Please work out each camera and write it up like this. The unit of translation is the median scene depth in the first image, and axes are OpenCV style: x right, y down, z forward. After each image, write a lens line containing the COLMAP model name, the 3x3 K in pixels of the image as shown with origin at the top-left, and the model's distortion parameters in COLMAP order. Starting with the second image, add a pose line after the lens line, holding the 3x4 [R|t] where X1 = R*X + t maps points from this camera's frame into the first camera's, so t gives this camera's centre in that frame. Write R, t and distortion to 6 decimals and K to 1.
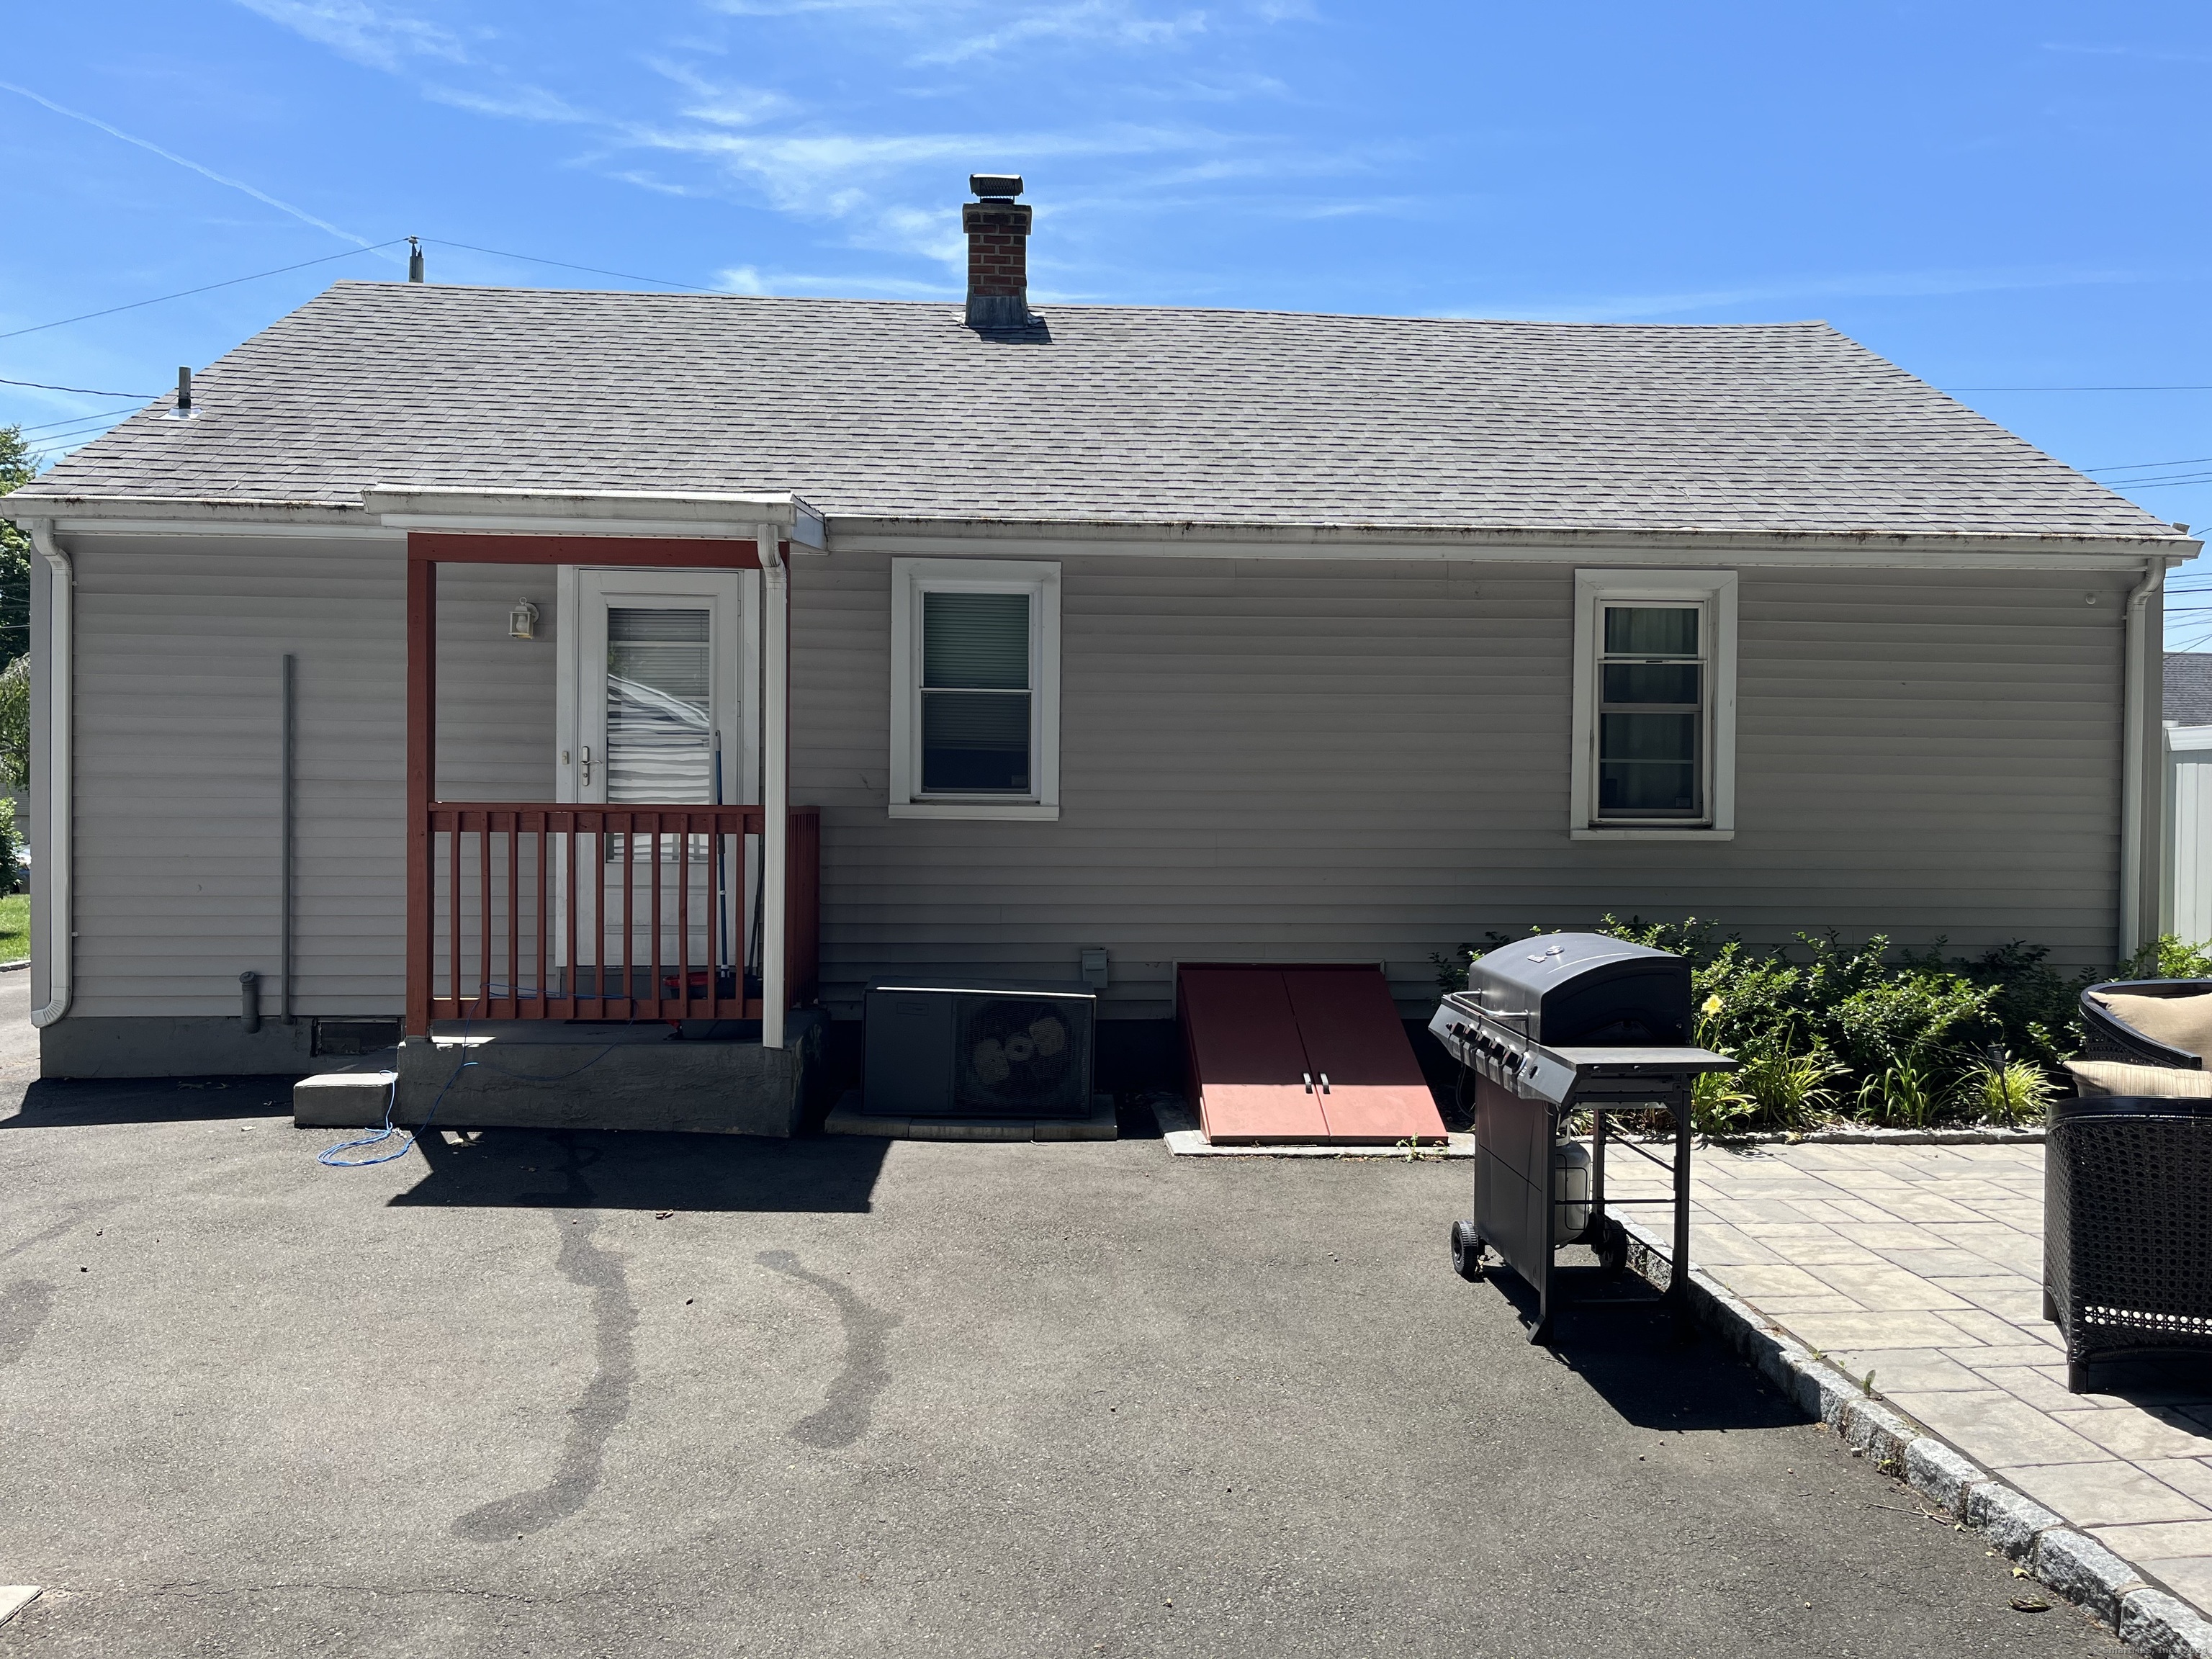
lens RADIAL K [[1682.6, 0, 1114.9], [0, 1682.6, 843.6], [0, 0, 1]] dist [0.050565, -0.066410]
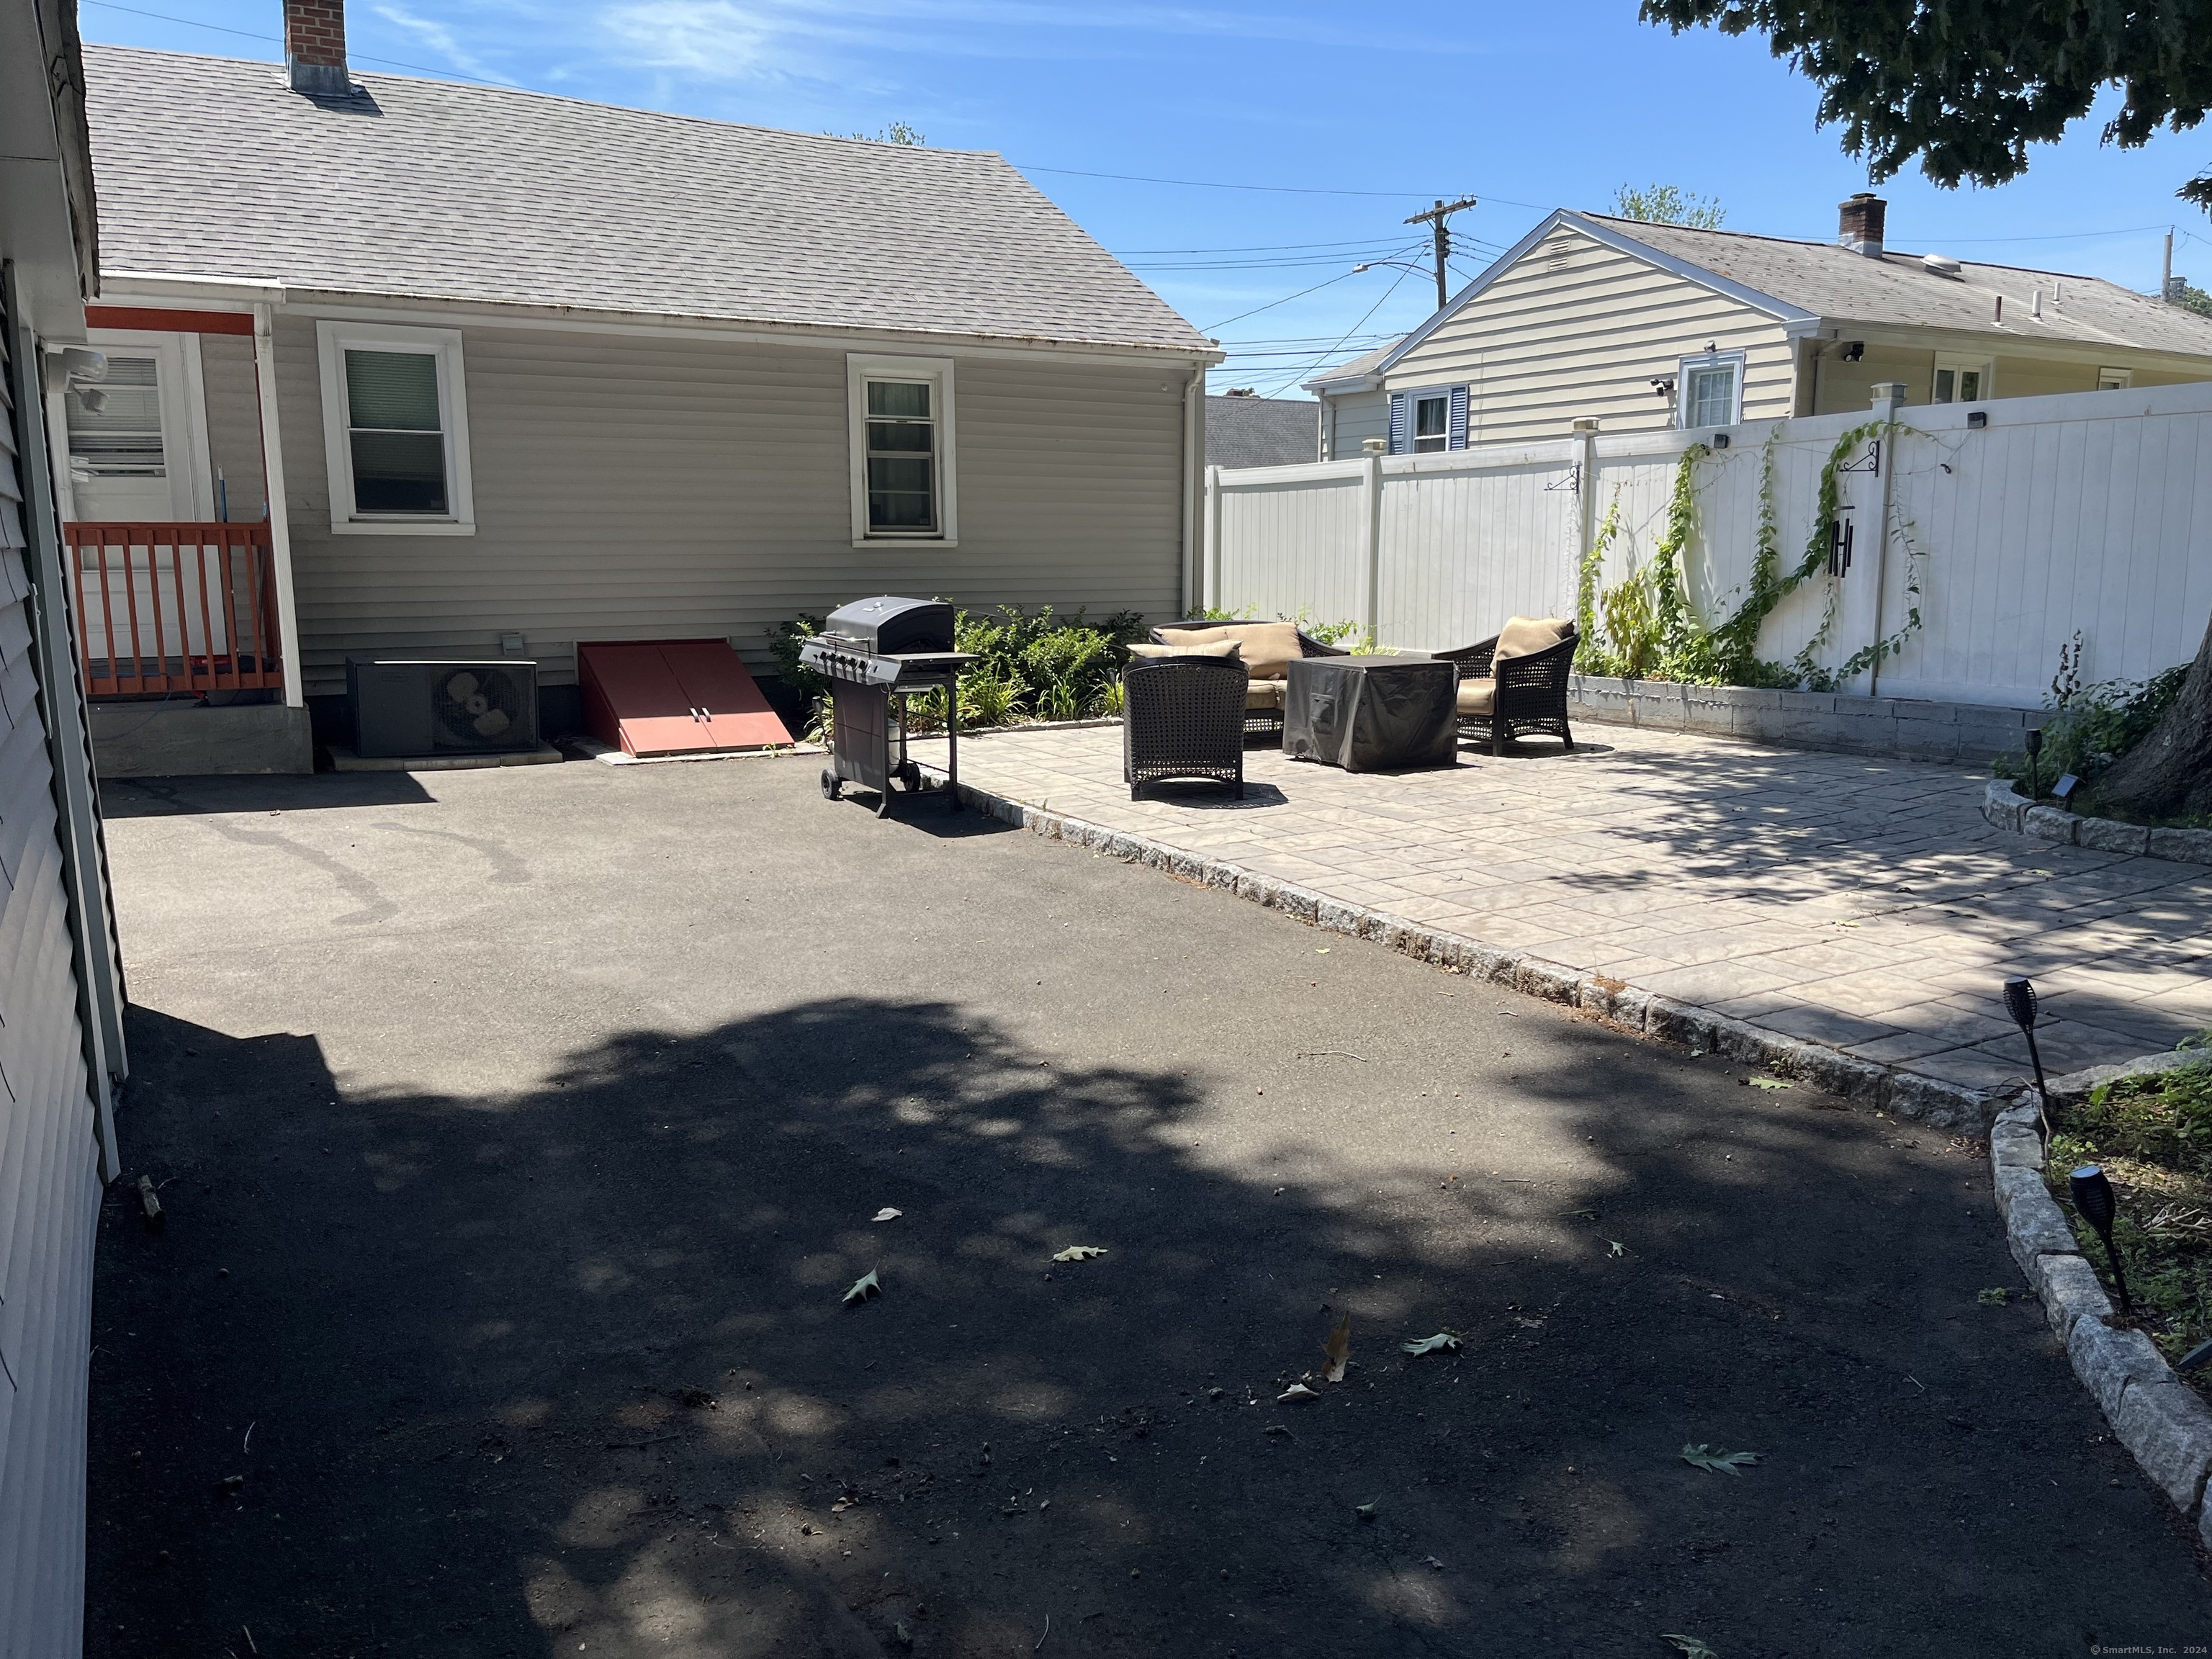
lens RADIAL K [[1682.6, 0, 1125.6], [0, 1682.6, 834.6], [0, 0, 1]] dist [0.050565, -0.066410]
pose [[0.892259, -0.086128, 0.443234, -0.187020], [0.016349, 0.987158, 0.158911, 0.015147], [-0.451228, -0.134543, 0.882208, -0.421950]]
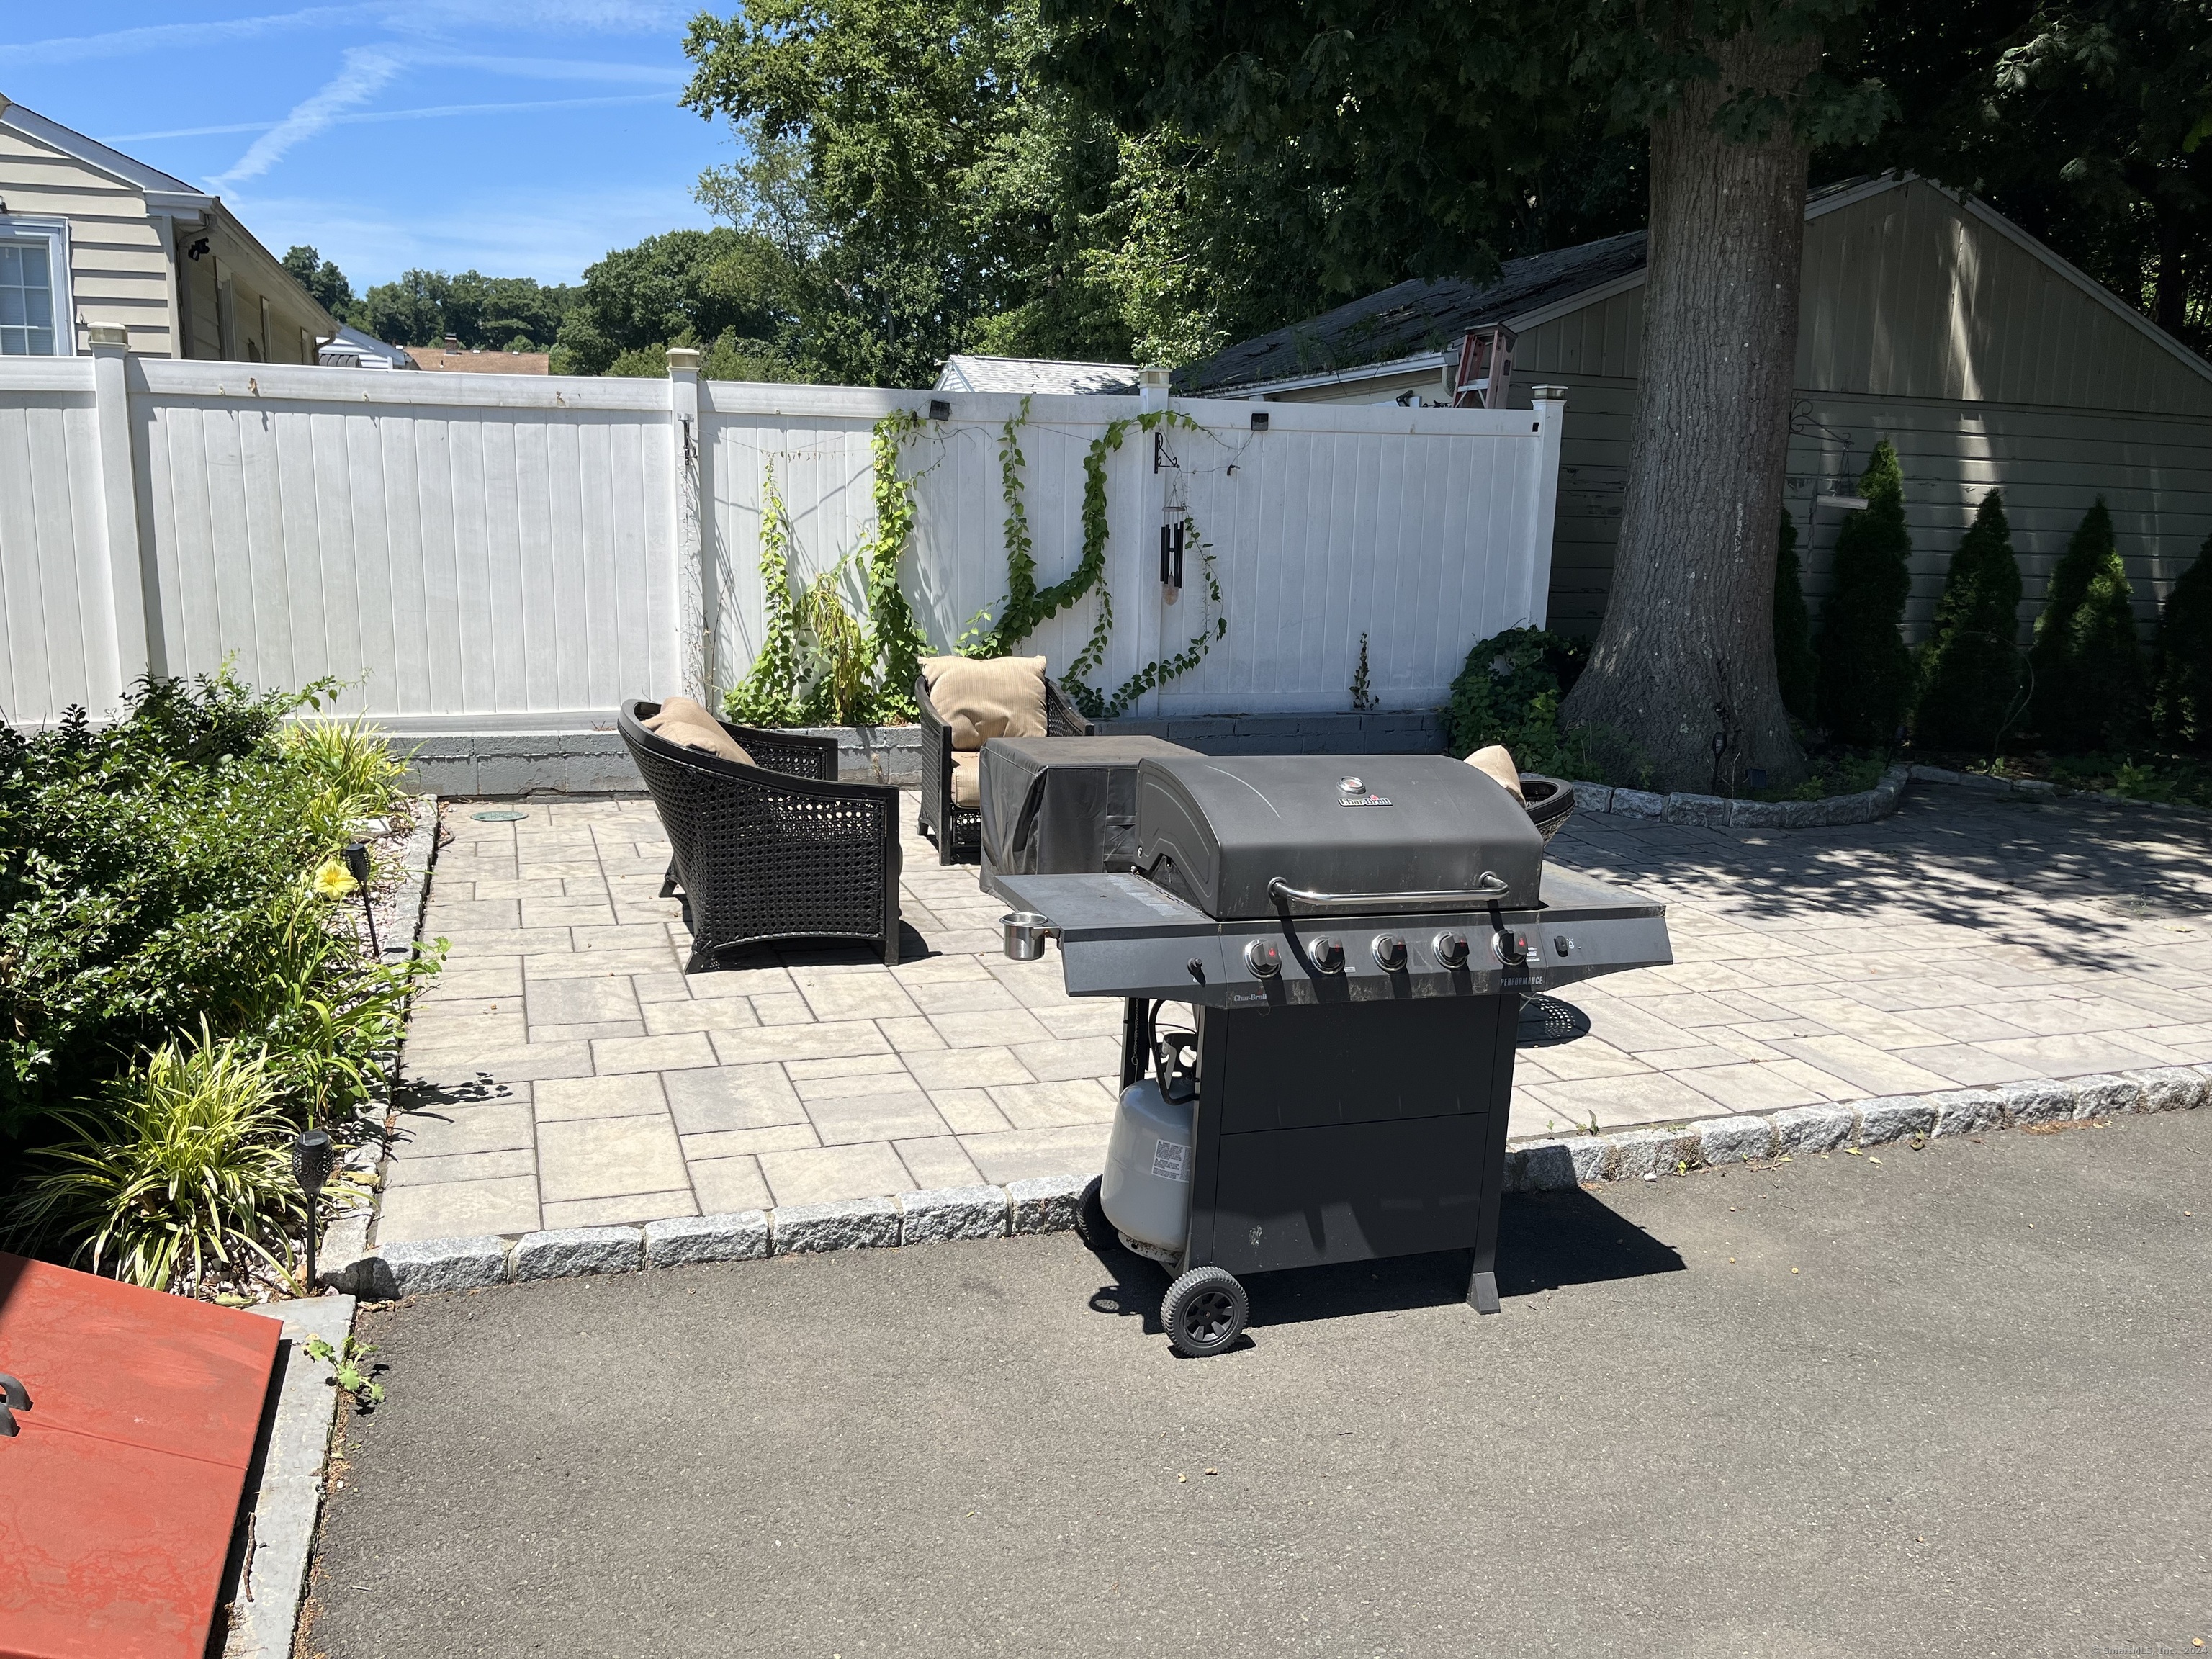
lens RADIAL K [[1682.6, 0, 1107.4], [0, 1682.6, 841.7], [0, 0, 1]] dist [0.050565, -0.066410]
pose [[-0.277532, -0.203654, 0.938883, -0.200008], [-0.012066, 0.977935, 0.208558, -0.029596], [-0.960641, 0.046553, -0.273866, 0.772208]]
